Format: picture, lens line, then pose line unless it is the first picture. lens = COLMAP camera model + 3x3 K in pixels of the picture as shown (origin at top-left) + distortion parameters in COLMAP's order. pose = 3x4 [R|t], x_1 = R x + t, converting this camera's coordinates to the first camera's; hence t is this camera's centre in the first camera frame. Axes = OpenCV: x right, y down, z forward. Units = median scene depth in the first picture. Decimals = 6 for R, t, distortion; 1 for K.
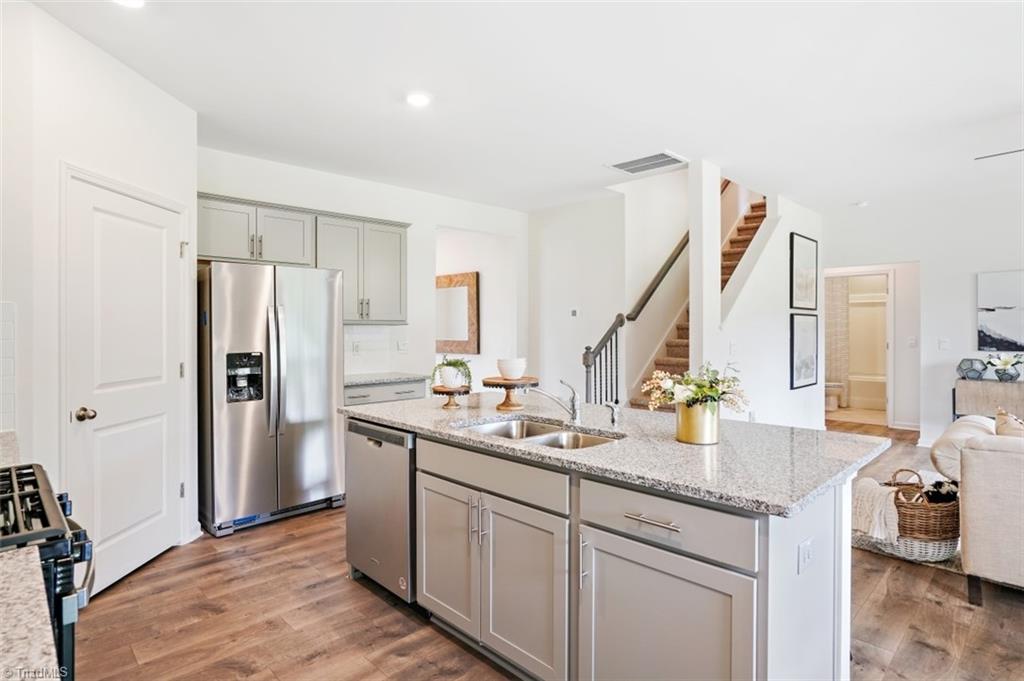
lens RADIAL K [[543.1, 0, 512.8], [0, 543.1, 327.1], [0, 0, 1]] dist [-0.016576, 0.000313]
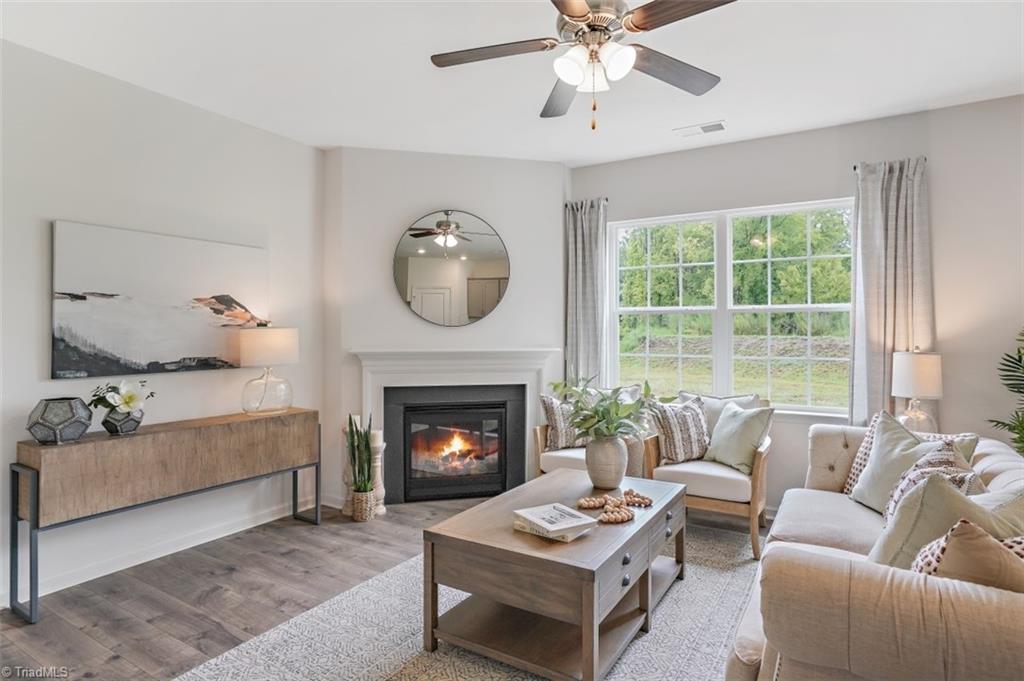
lens RADIAL K [[556.2, 0, 511.3], [0, 556.2, 325.5], [0, 0, 1]] dist [-0.038719, 0.029612]
pose [[-0.246486, 0.012015, 0.969072, 0.361298], [0.001240, 0.999926, -0.012082, 0.001837], [-0.969146, -0.001777, -0.246482, 0.925326]]
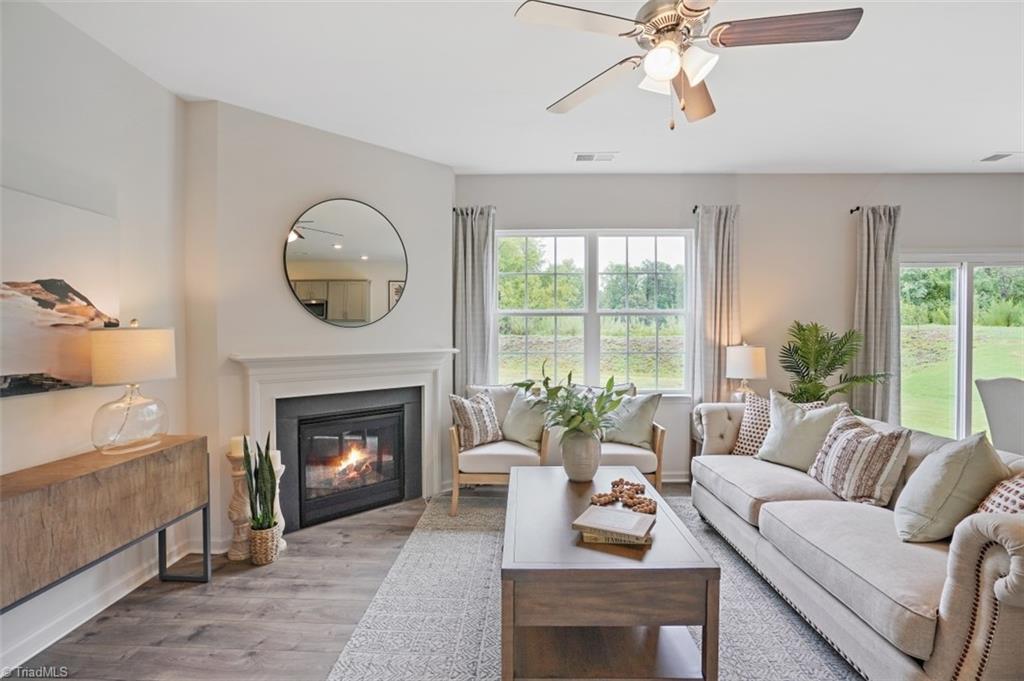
lens RADIAL K [[473.1, 0, 512.9], [0, 473.1, 335.1], [0, 0, 1]] dist [-0.056248, 0.022736]
pose [[-0.697742, -0.000532, 0.716349, 0.617861], [0.006074, 0.999959, 0.006660, 0.001054], [-0.716324, 0.008998, -0.697710, 1.126058]]
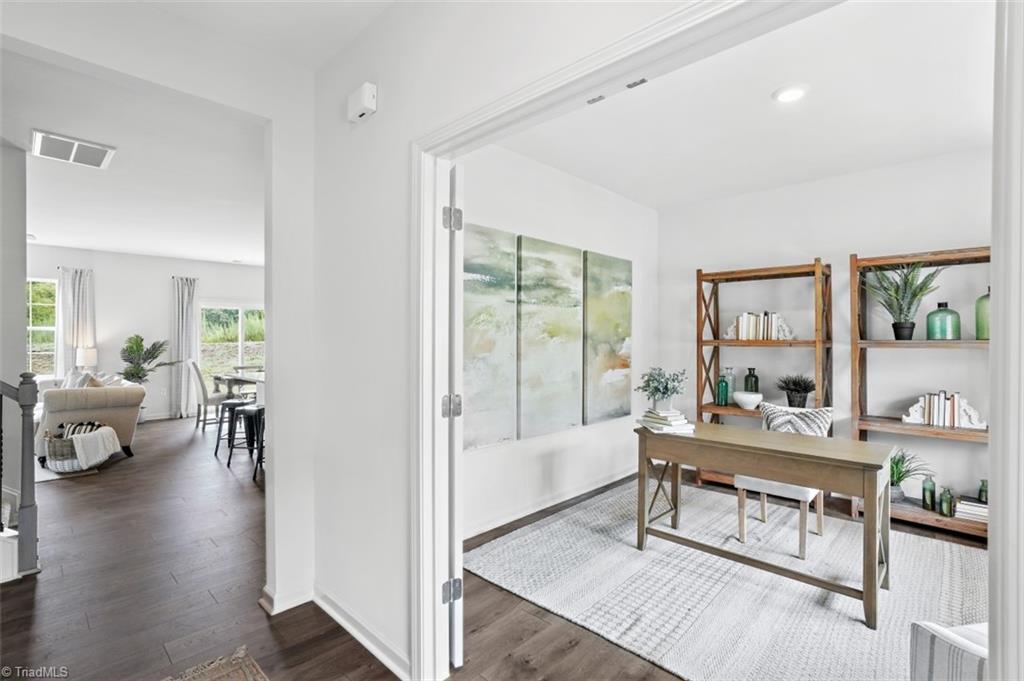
lens RADIAL K [[473.1, 0, 512.9], [0, 473.1, 335.1], [0, 0, 1]] dist [-0.056248, 0.022736]
pose [[-0.998958, 0.004027, -0.045453, -0.430834], [0.004284, 0.999975, -0.005542, 0.000333], [0.045430, -0.005730, -0.998951, 1.833721]]
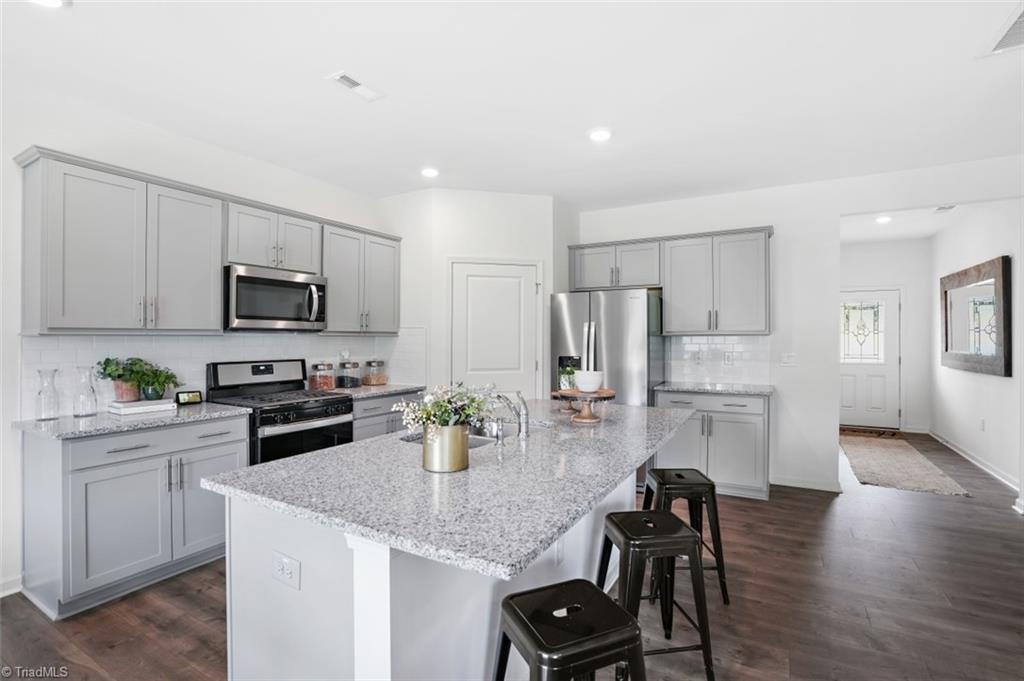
lens RADIAL K [[480.4, 0, 513.7], [0, 480.4, 328.4], [0, 0, 1]] dist [-0.062042, 0.026604]
pose [[0.273330, -0.016457, -0.961779, 0.533507], [0.000967, 0.999858, -0.016834, -0.003312], [0.961920, 0.003671, 0.273307, 0.418625]]
